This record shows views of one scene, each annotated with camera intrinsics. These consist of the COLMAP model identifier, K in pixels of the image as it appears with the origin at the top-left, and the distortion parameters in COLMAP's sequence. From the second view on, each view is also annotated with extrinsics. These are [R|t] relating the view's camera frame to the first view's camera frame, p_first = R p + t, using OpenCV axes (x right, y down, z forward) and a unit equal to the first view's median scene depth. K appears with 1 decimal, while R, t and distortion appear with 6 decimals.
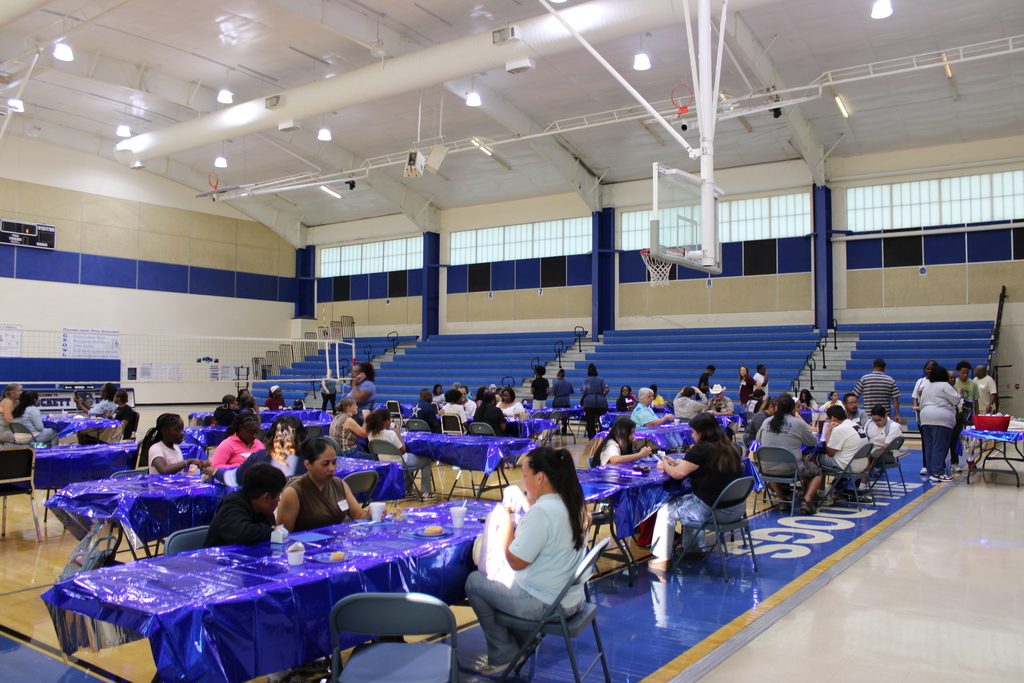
lens RADIAL K [[850.4, 0, 512.0], [0, 850.4, 341.5], [0, 0, 1]] dist [-0.175802, 0.156703]
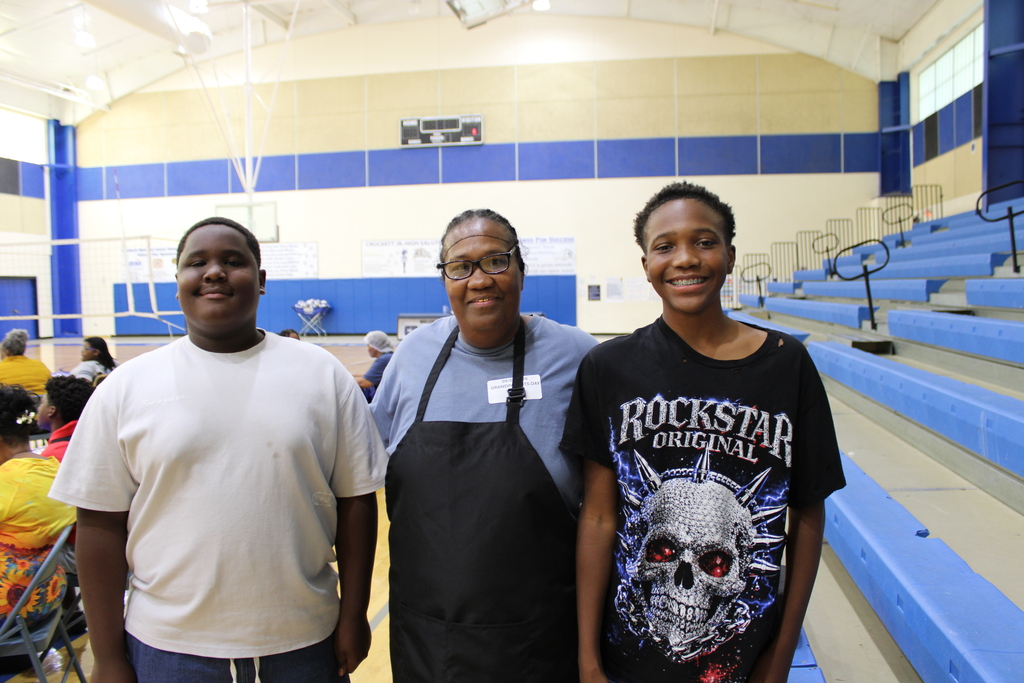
lens RADIAL K [[850.4, 0, 512.0], [0, 850.4, 341.5], [0, 0, 1]] dist [-0.175802, 0.156703]
pose [[0.432520, 0.046091, -0.900446, 0.200937], [0.049053, 0.996011, 0.074544, 0.021729], [0.900289, -0.076411, 0.428534, 0.592346]]
